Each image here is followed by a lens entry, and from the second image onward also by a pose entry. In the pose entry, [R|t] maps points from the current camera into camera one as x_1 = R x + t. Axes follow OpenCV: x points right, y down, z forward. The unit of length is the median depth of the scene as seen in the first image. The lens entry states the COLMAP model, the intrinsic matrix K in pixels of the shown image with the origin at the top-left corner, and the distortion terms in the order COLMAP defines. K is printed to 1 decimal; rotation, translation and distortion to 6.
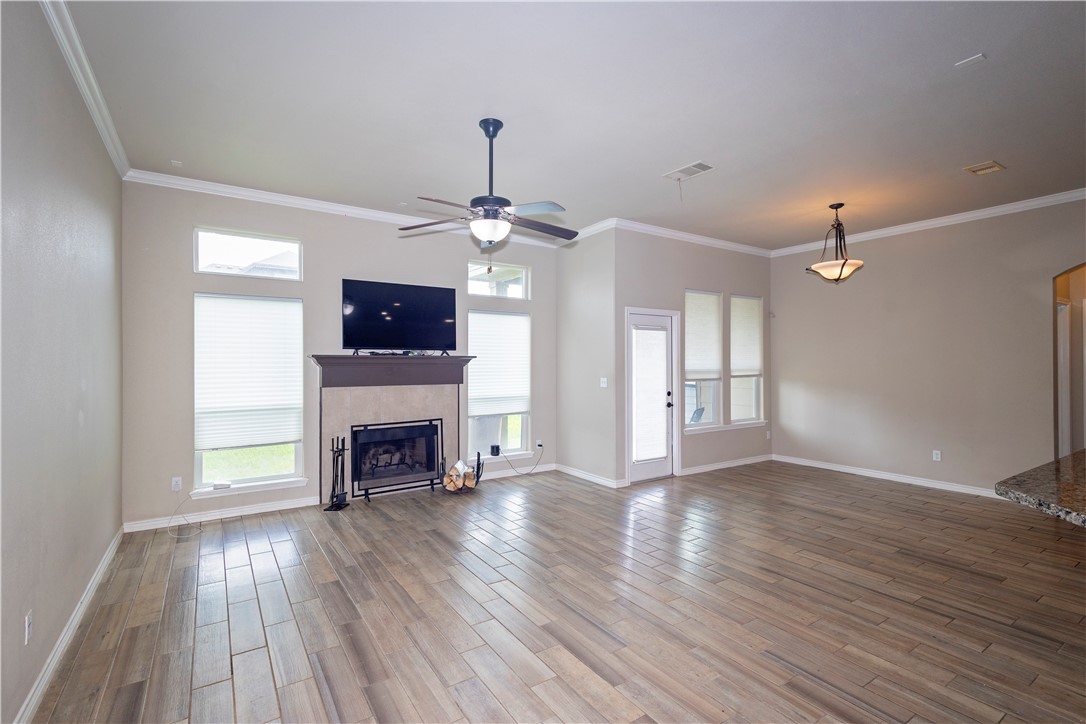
lens RADIAL K [[504.4, 0, 537.7], [0, 504.4, 362.8], [0, 0, 1]] dist [0.008206, -0.000185]
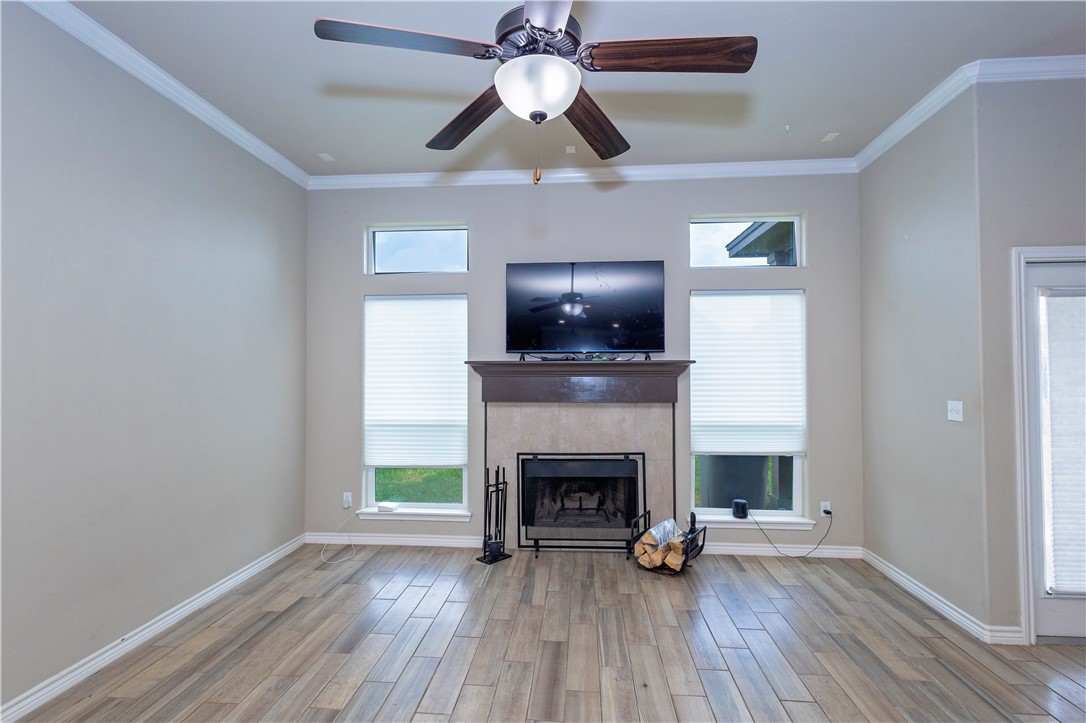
lens RADIAL K [[504.4, 0, 537.7], [0, 504.4, 362.3], [0, 0, 1]] dist [0.008206, -0.000185]
pose [[0.787924, -0.011599, -0.615663, 0.124832], [0.000336, 0.999831, -0.018406, 0.000620], [0.615772, 0.014296, 0.787794, 0.395025]]
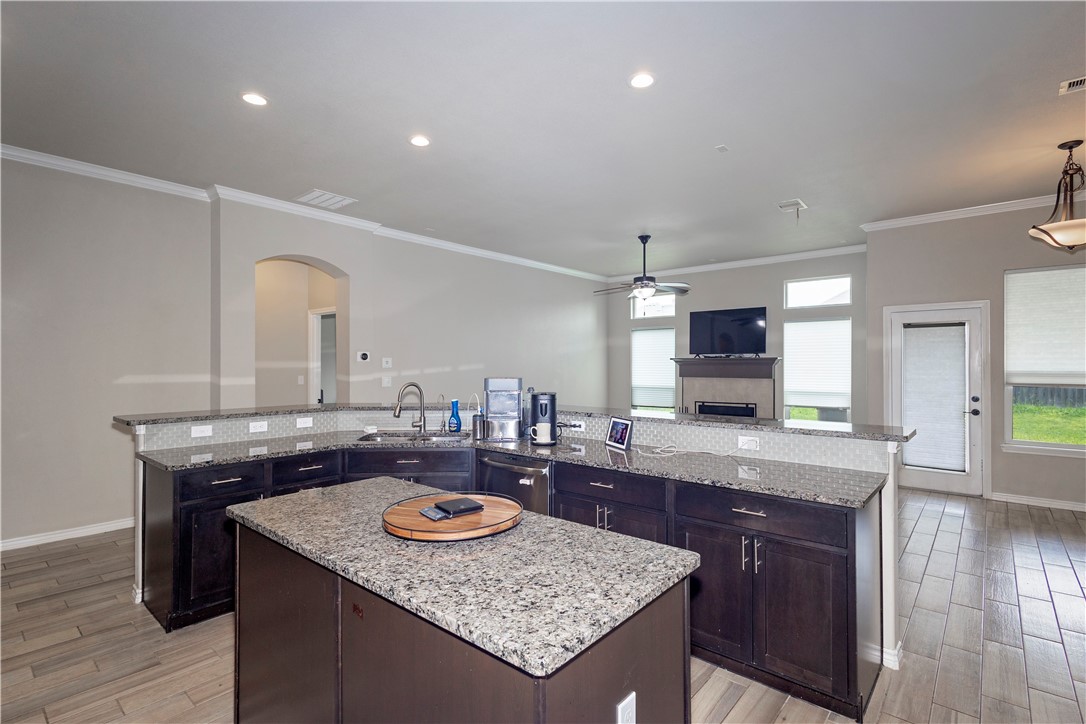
lens RADIAL K [[504.4, 0, 537.7], [0, 504.4, 362.8], [0, 0, 1]] dist [0.008206, -0.000185]
pose [[0.261880, 0.001694, -0.965099, 1.028822], [0.006759, 0.999971, 0.003589, -0.009042], [0.965077, -0.007464, 0.261861, 0.079237]]
